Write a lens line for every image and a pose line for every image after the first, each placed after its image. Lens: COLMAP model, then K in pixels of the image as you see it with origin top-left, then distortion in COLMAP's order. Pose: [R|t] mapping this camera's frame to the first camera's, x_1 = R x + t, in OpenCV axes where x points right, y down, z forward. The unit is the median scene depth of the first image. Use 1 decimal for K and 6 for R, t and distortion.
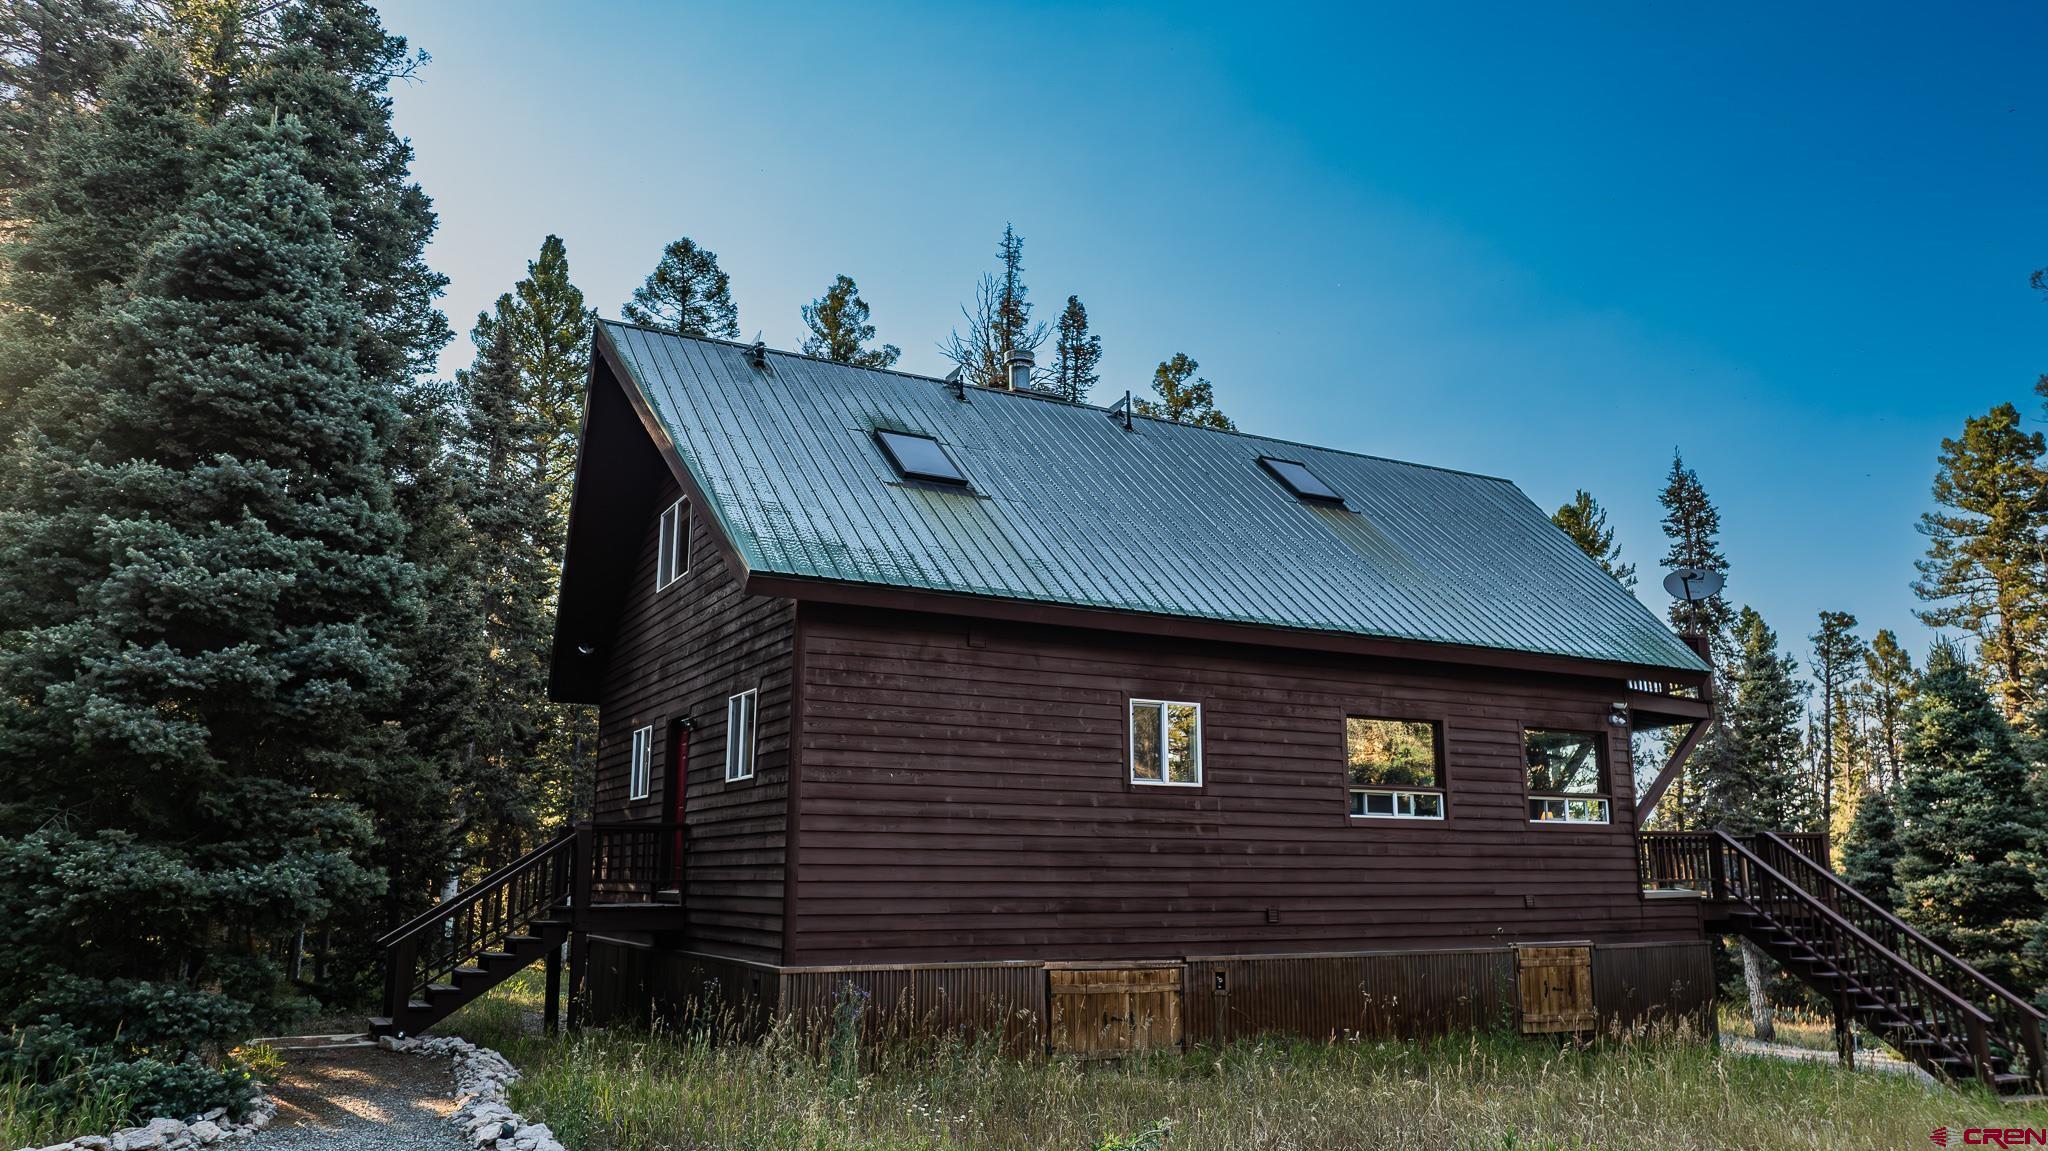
lens RADIAL K [[1439.9, 0, 1024.0], [0, 1439.9, 575.5], [0, 0, 1]] dist [-0.010234, -0.019985]
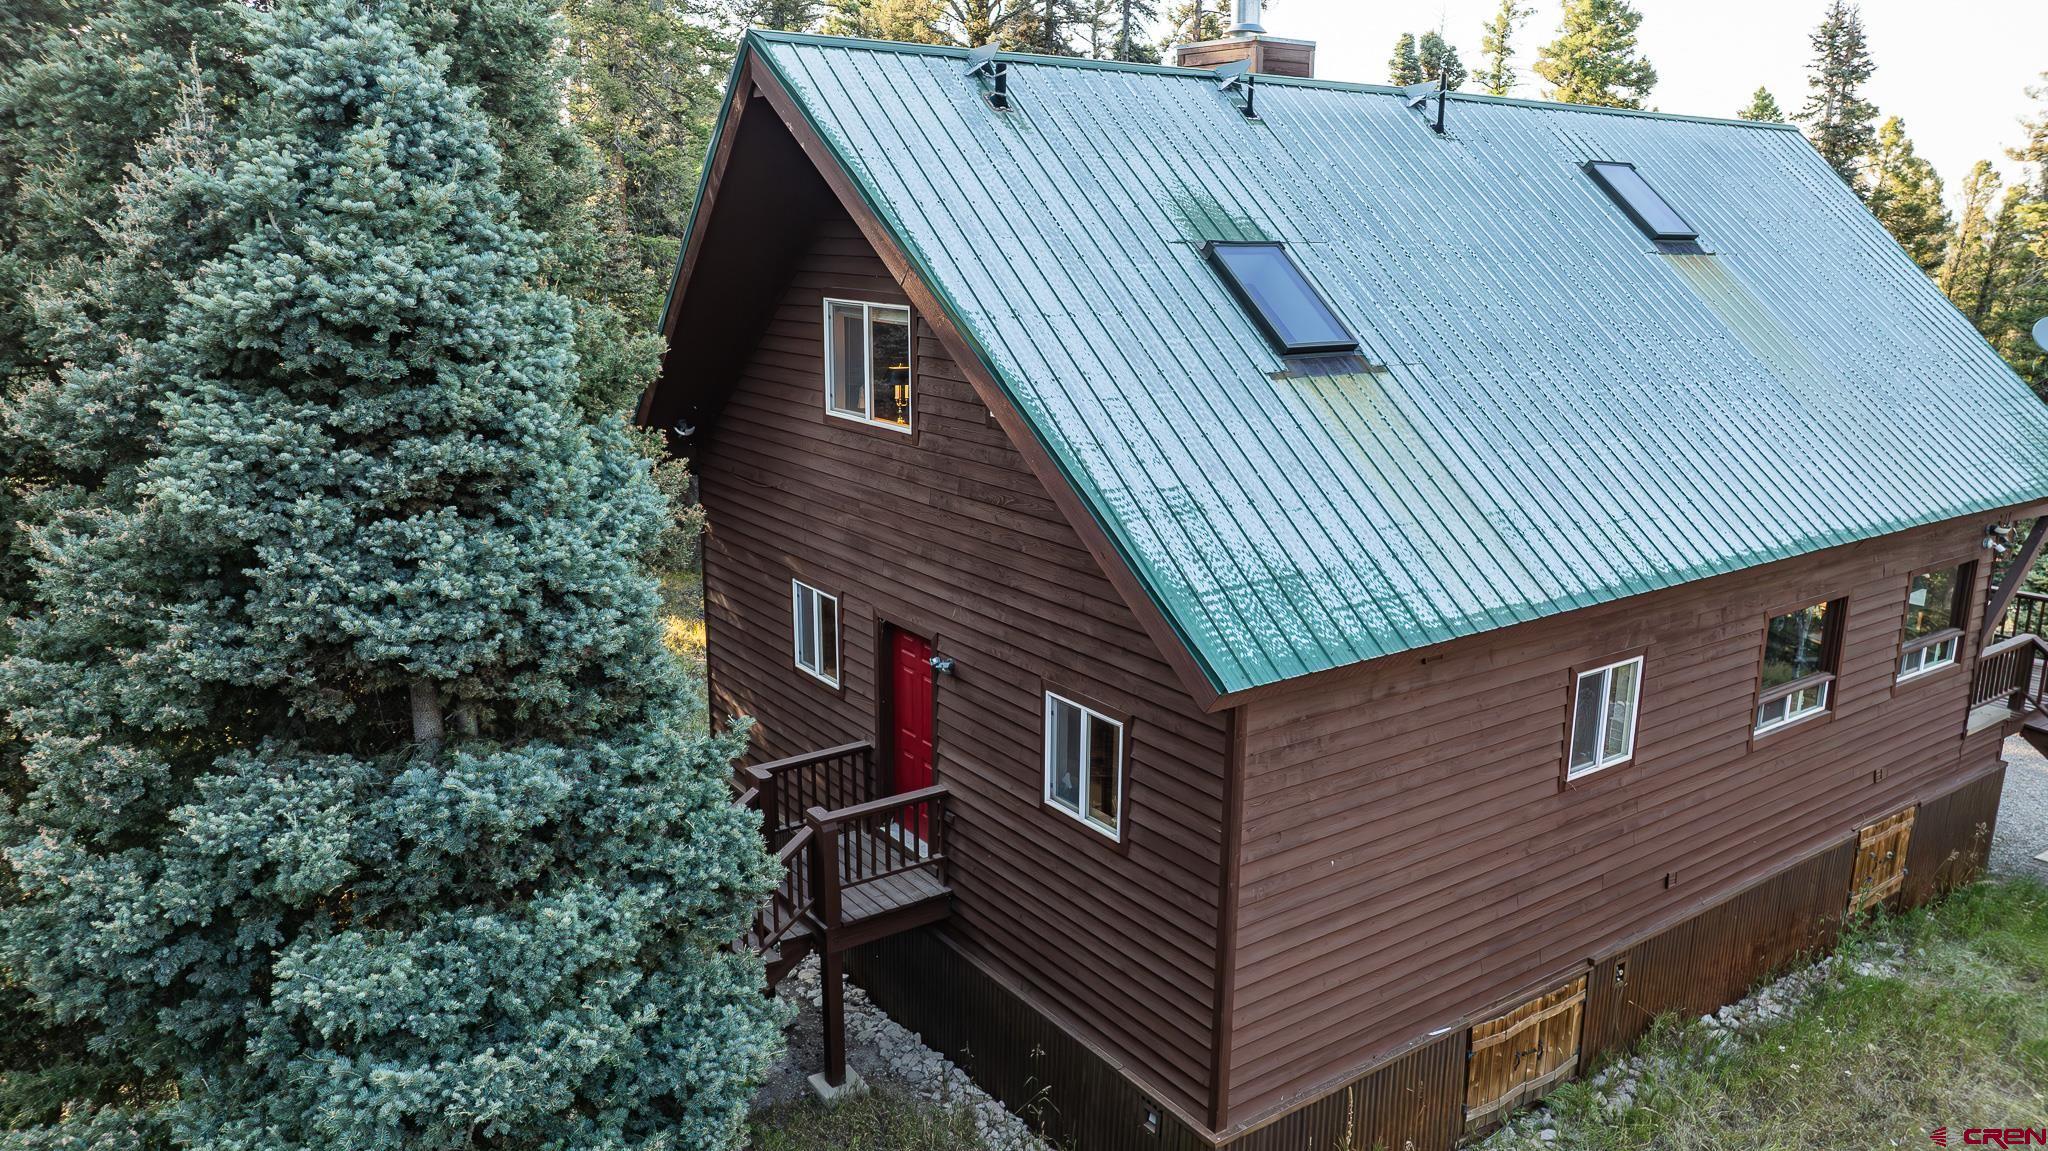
lens RADIAL K [[1439.9, 0, 1024.0], [0, 1439.9, 575.5], [0, 0, 1]] dist [-0.010234, -0.019985]
pose [[0.992662, -0.023485, 0.118623, -0.324707], [-0.029790, 0.903234, 0.428114, -0.294597], [-0.117198, -0.428506, 0.895906, 0.422207]]
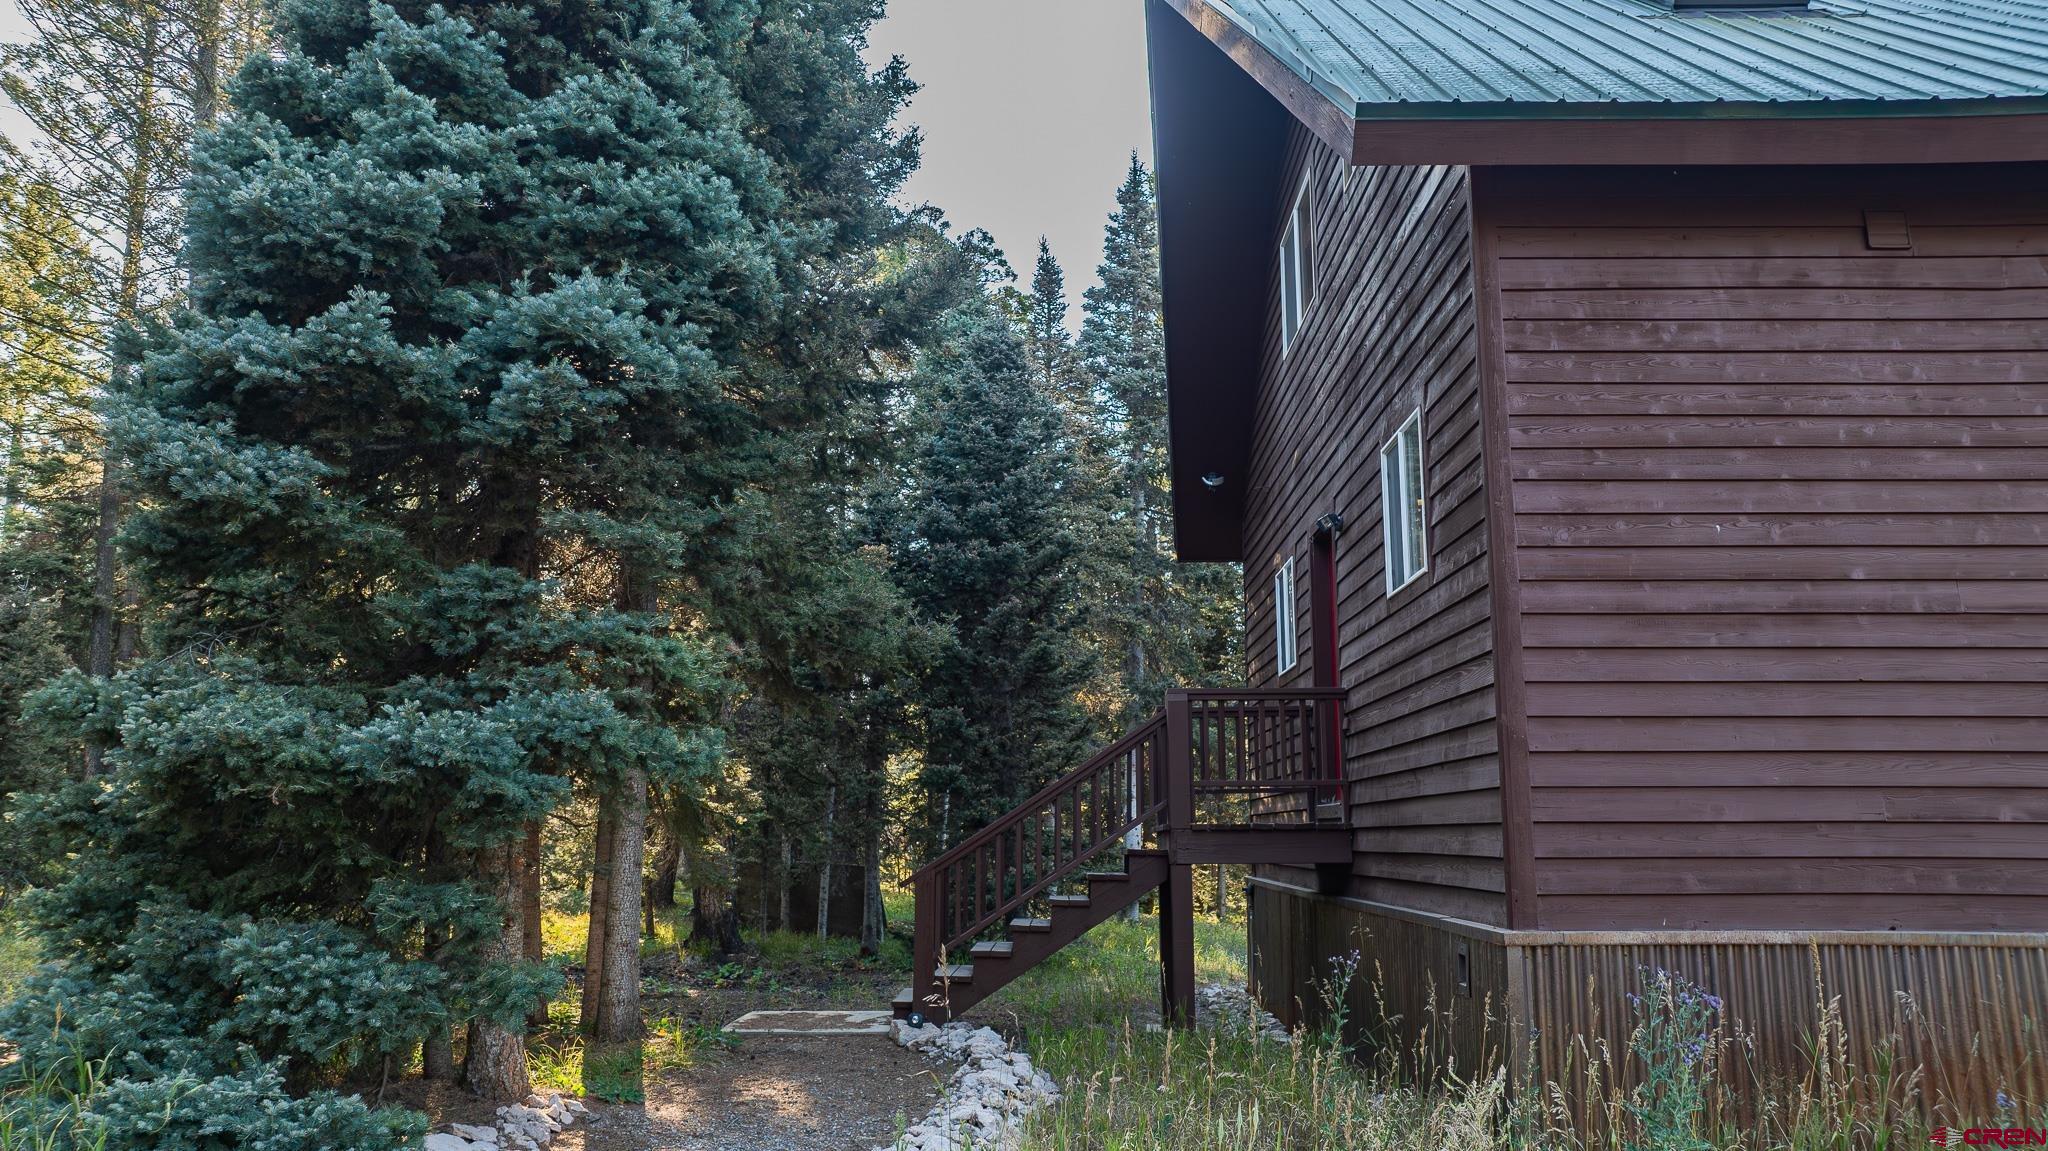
lens RADIAL K [[1433.5, 0, 1024.0], [0, 1433.5, 575.5], [0, 0, 1]] dist [-0.065448, 0.080579]
pose [[0.868247, -0.089922, -0.487915, -0.063436], [0.102832, 0.994699, -0.000333, 0.129519], [0.485358, -0.049884, 0.872891, 0.482169]]
